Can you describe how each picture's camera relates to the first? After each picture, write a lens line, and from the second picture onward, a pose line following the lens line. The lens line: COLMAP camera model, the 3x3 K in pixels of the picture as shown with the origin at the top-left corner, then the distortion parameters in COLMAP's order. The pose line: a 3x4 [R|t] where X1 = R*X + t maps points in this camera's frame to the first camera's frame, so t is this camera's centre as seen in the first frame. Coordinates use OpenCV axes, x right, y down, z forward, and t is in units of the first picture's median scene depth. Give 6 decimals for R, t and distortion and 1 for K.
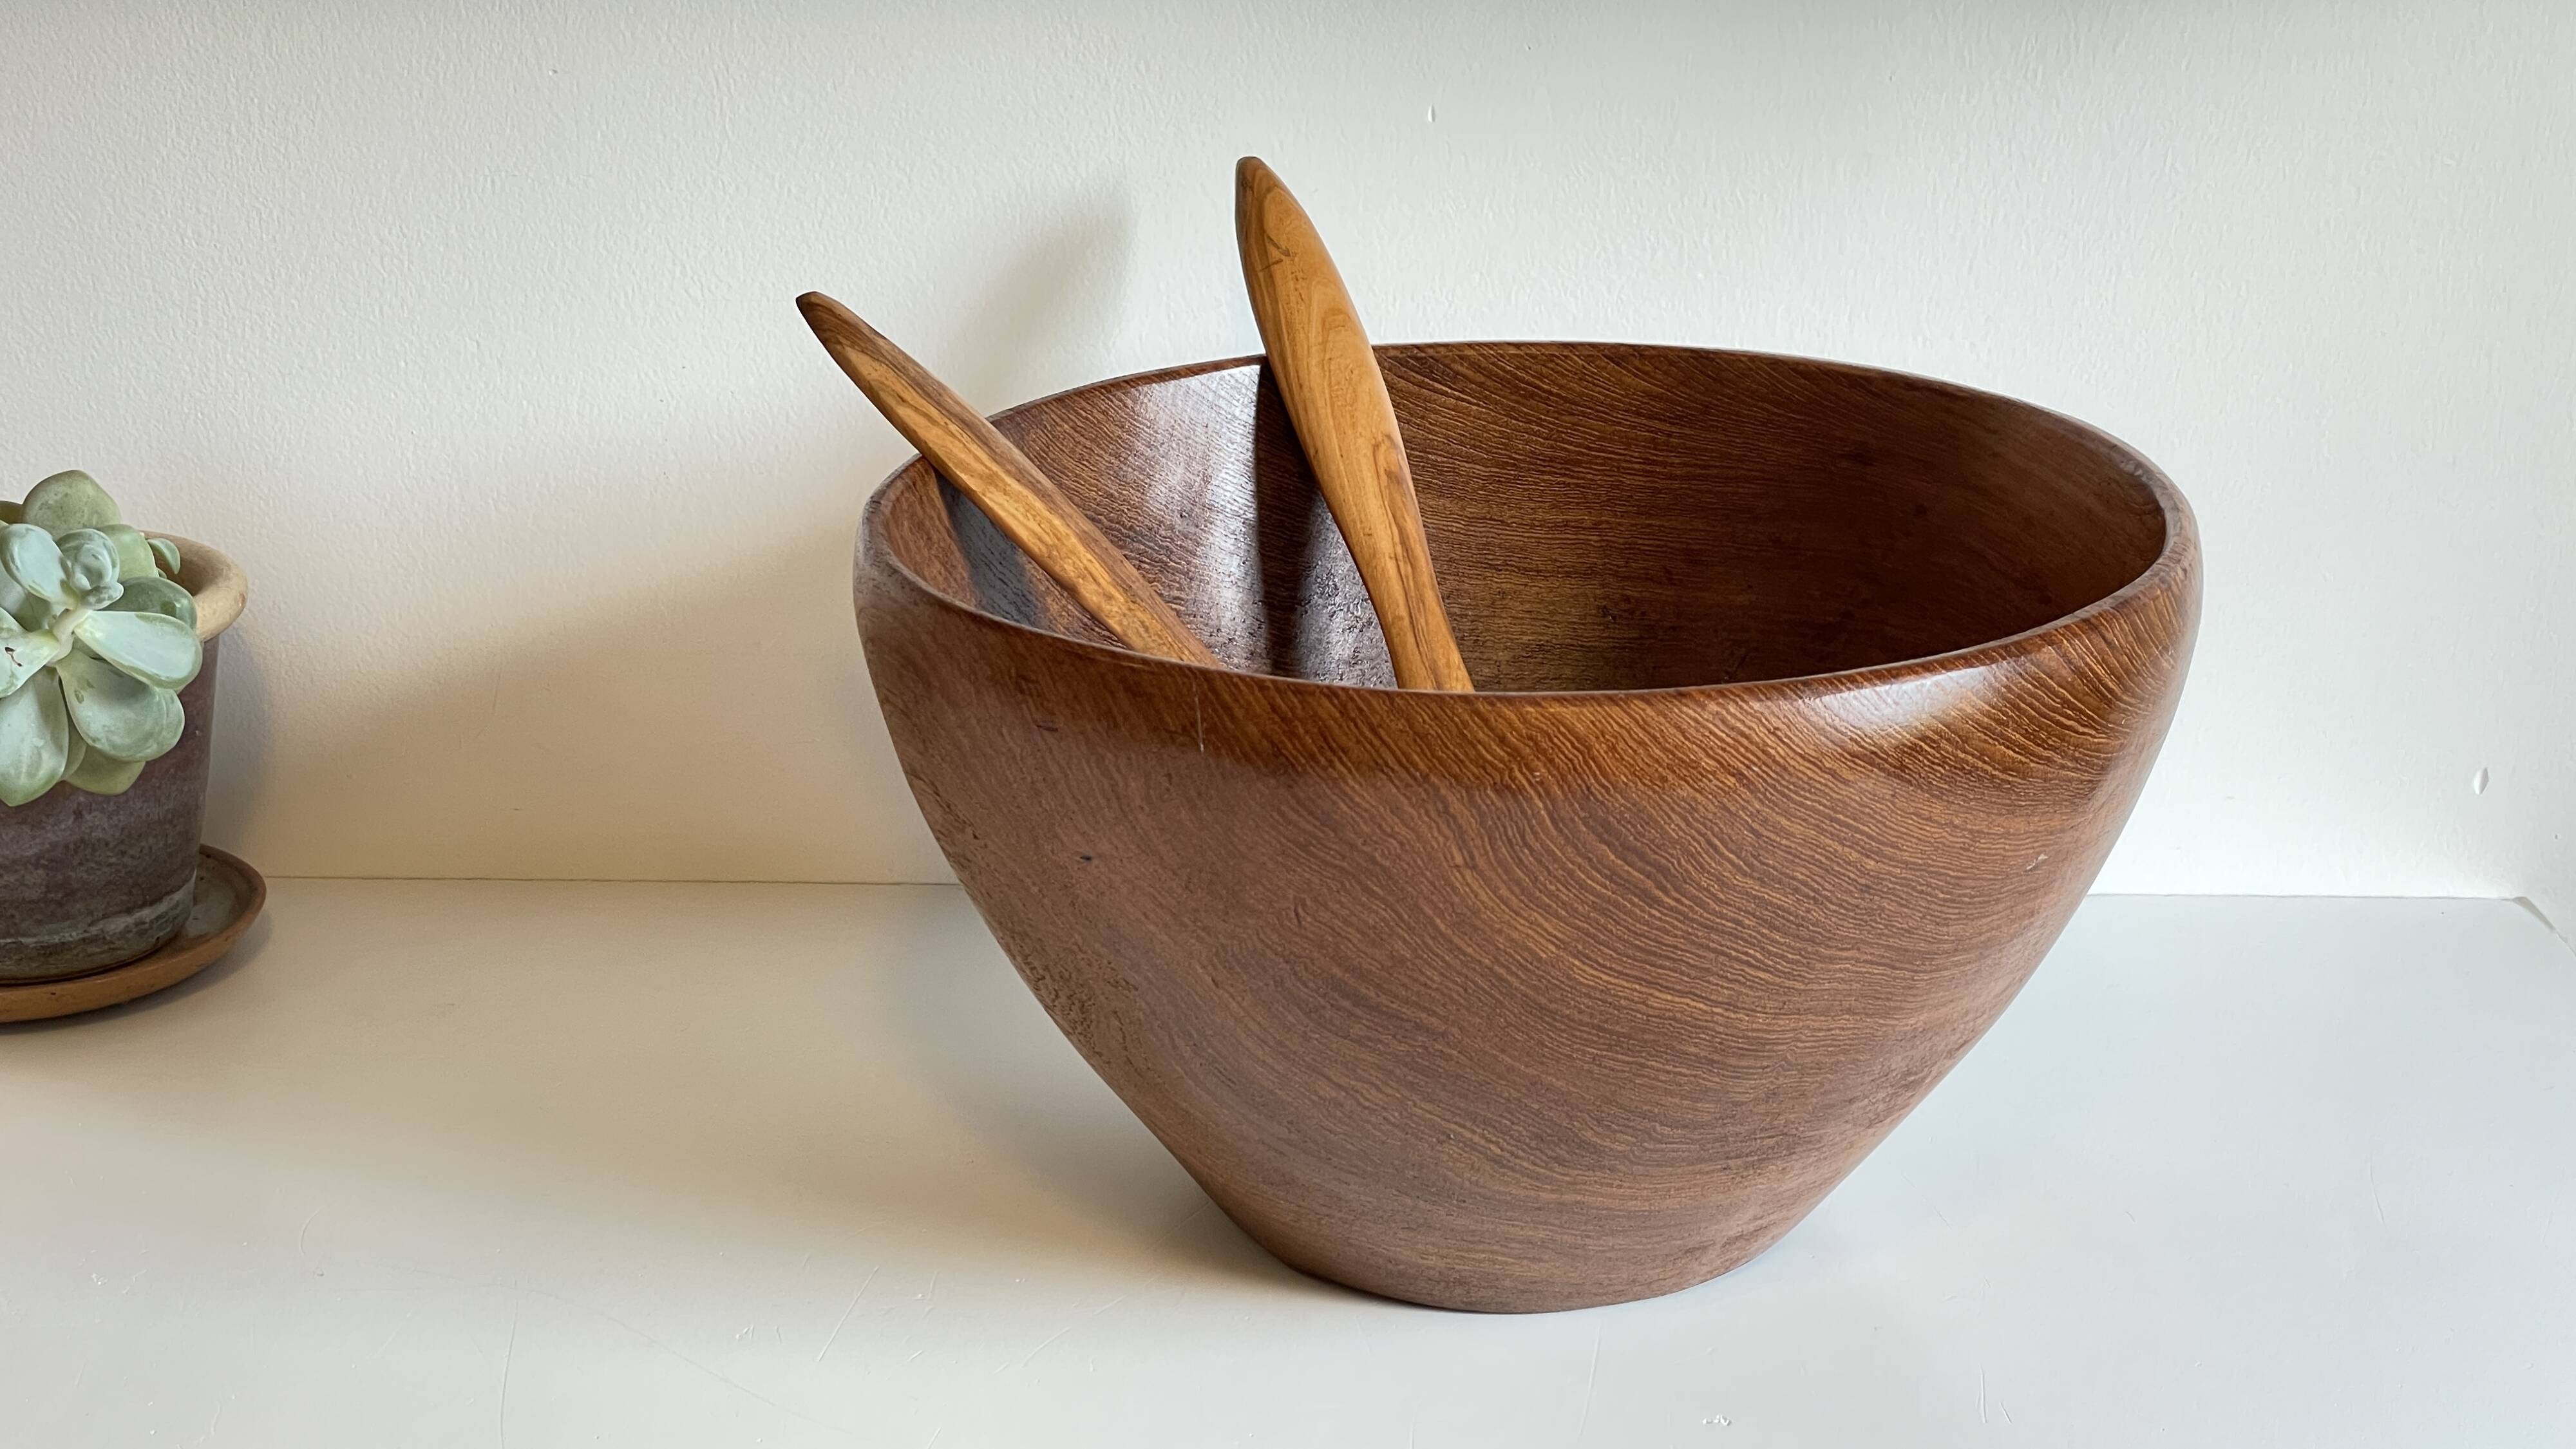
lens RADIAL K [[3841.6, 0, 1315.7], [0, 3841.6, 682.4], [0, 0, 1]] dist [-0.083494, 0.924260]
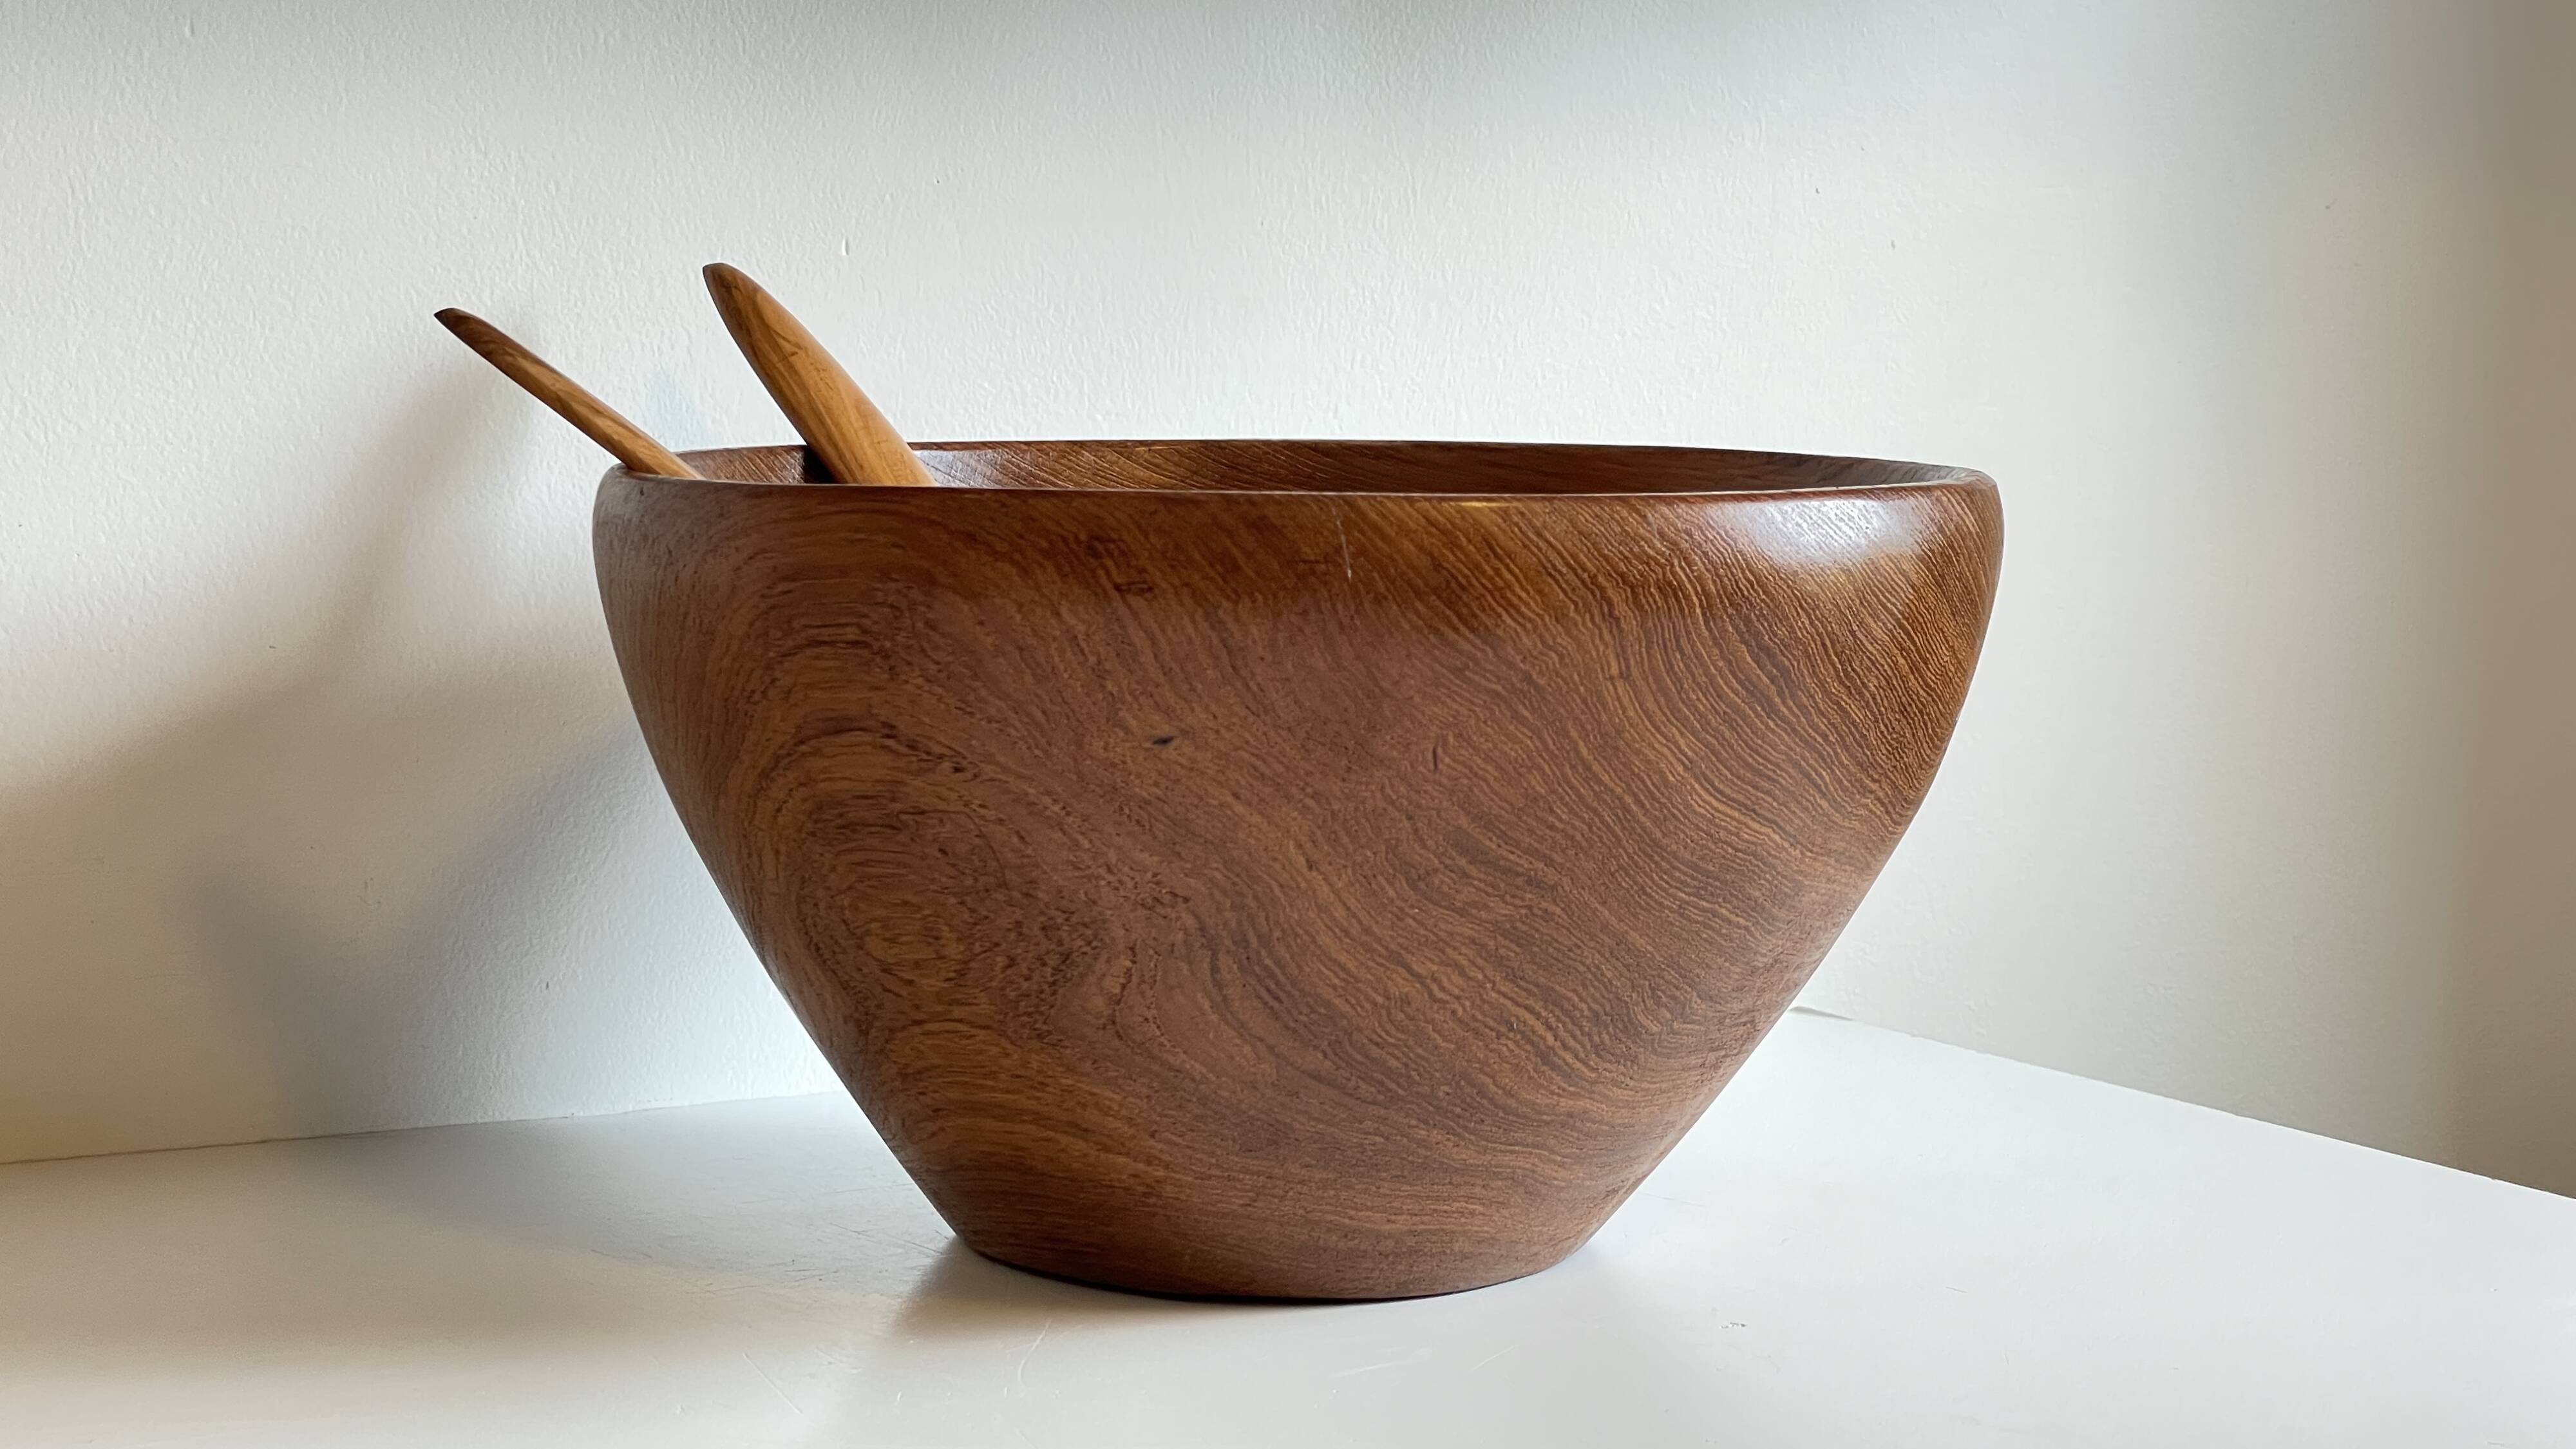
lens RADIAL K [[3828.2, 0, 1288.0], [0, 3828.2, 724.5], [0, 0, 1]] dist [0.038291, 0.197726]
pose [[0.862797, -0.034344, 0.504382, -0.510208], [0.137810, 0.975884, -0.169288, 0.207053], [-0.486405, 0.215570, 0.846723, 0.218245]]
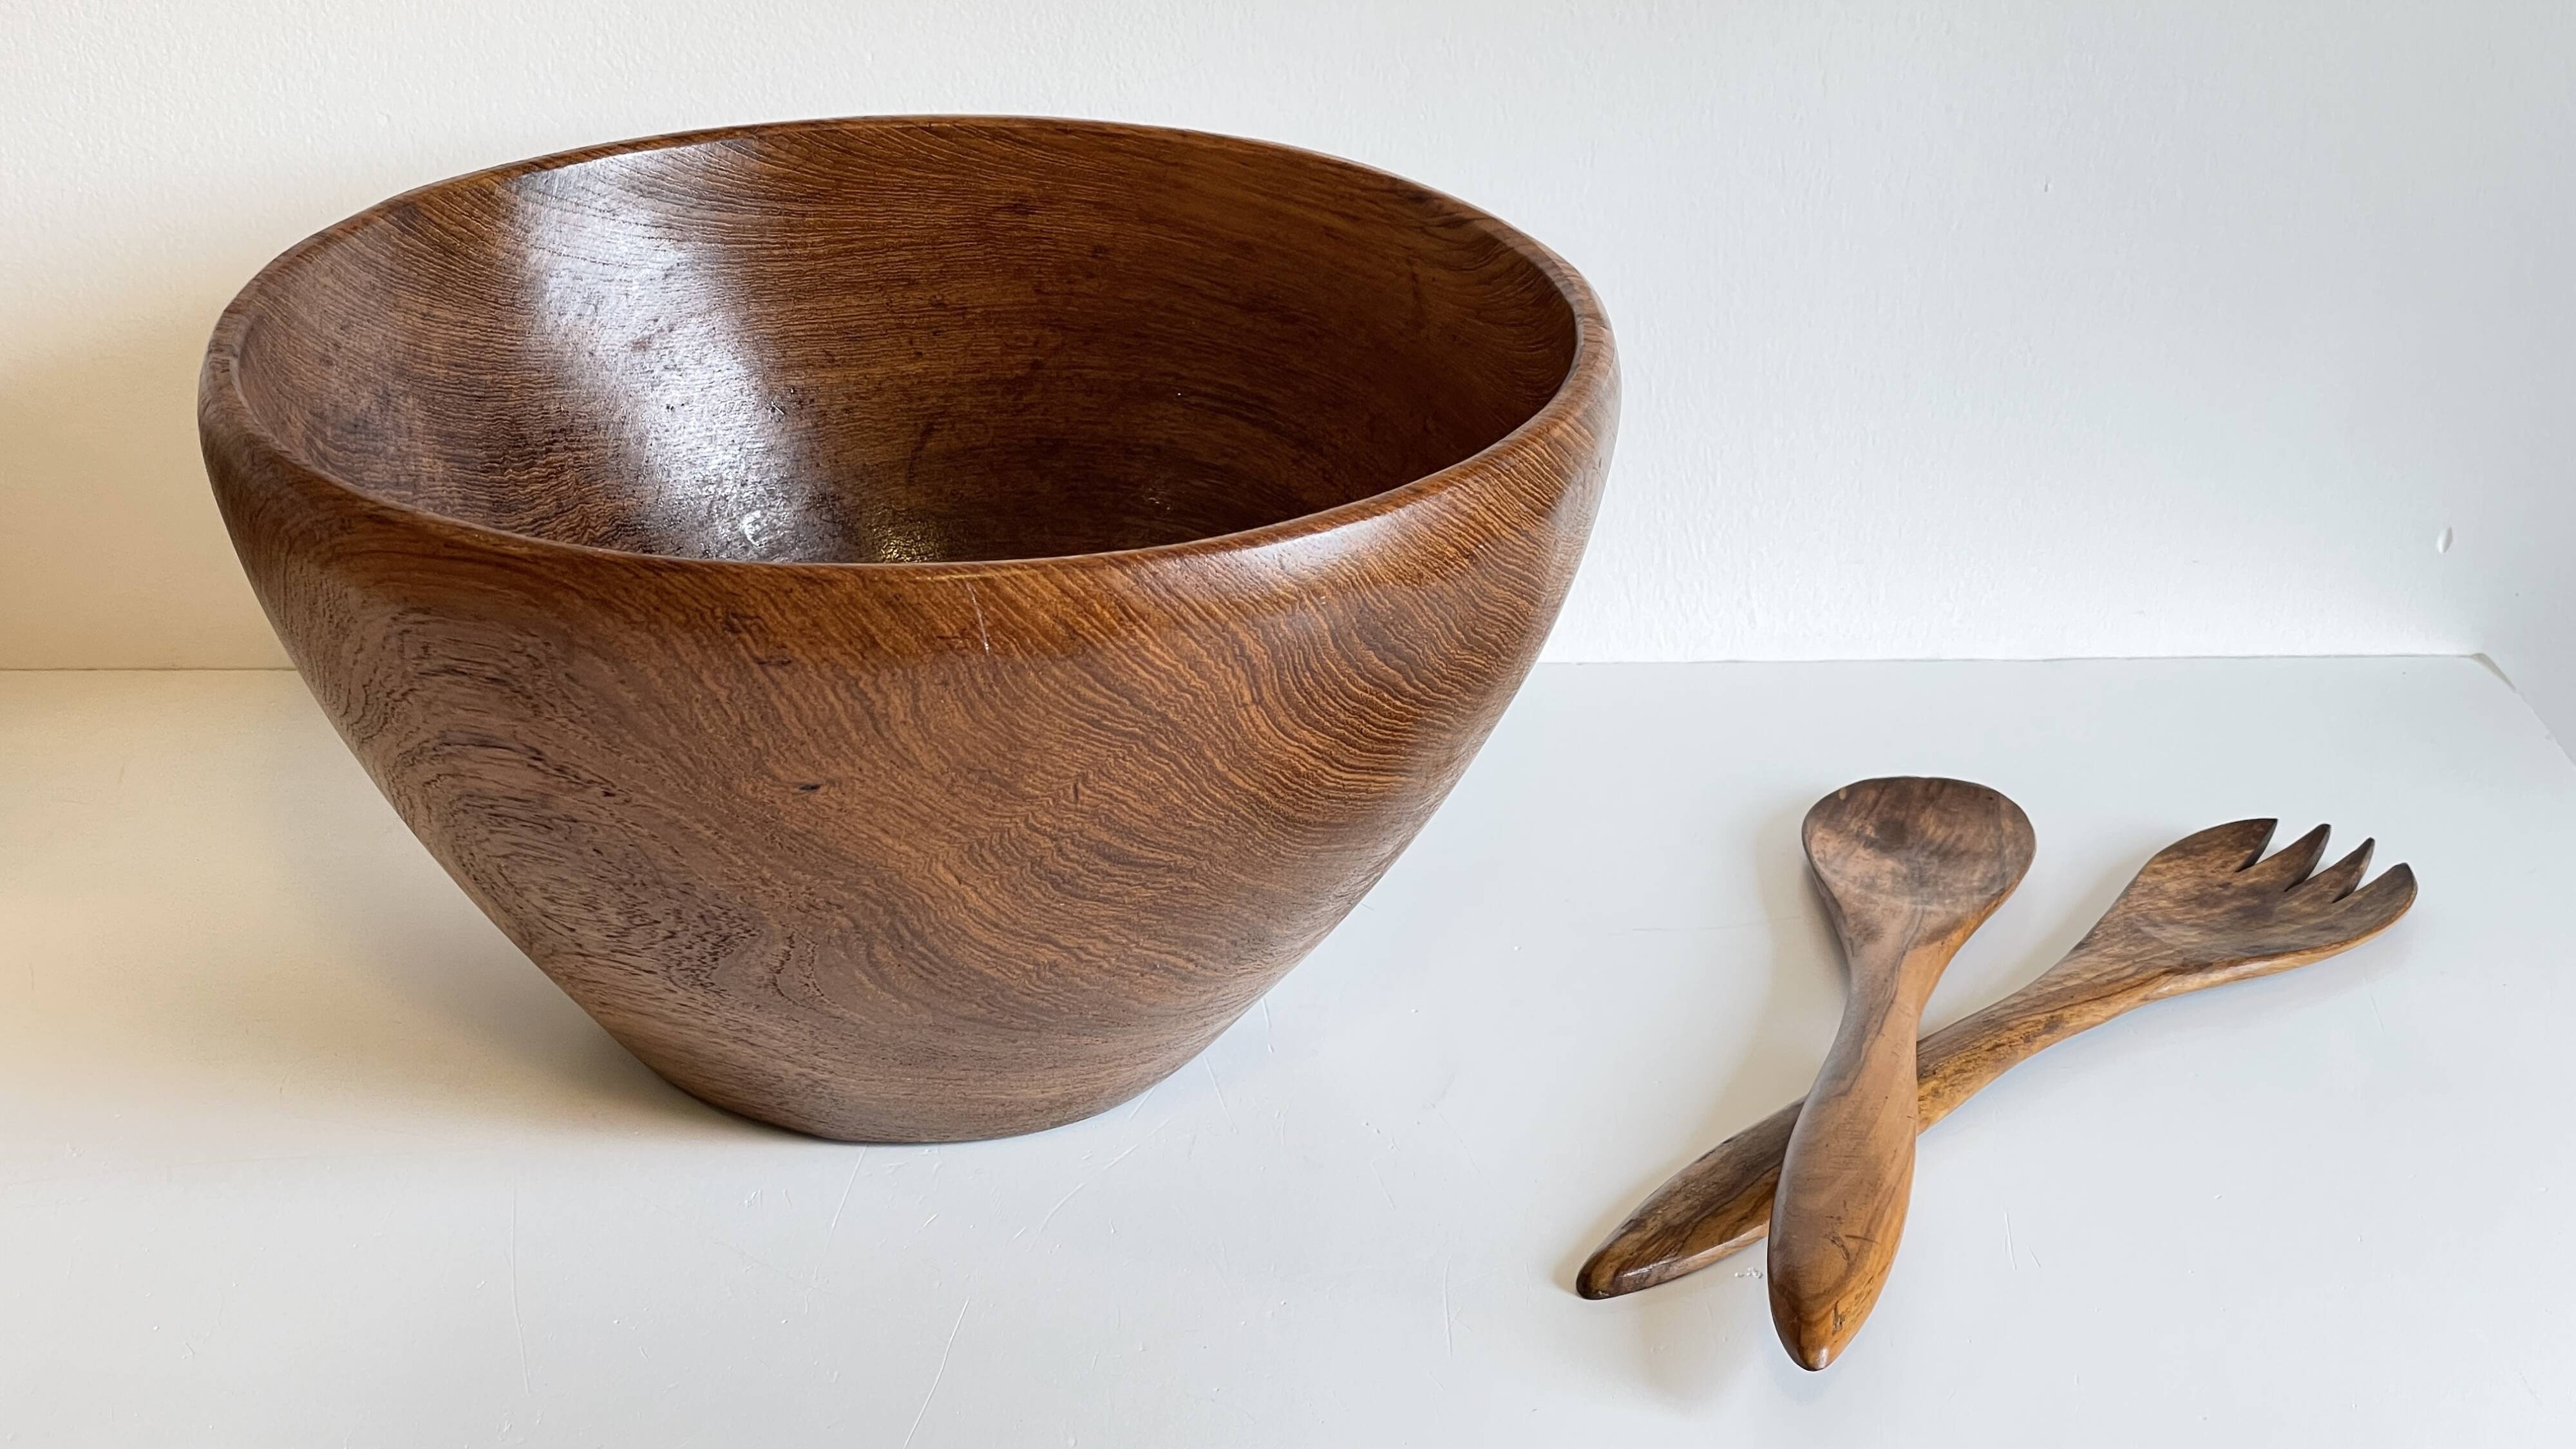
lens RADIAL K [[3828.2, 0, 1288.0], [0, 3828.2, 724.5], [0, 0, 1]] dist [0.038291, 0.197726]
pose [[0.805786, -0.237981, 0.542285, -0.485274], [0.169069, 0.970038, 0.174478, -0.116635], [-0.567560, -0.048909, 0.821878, 0.169131]]
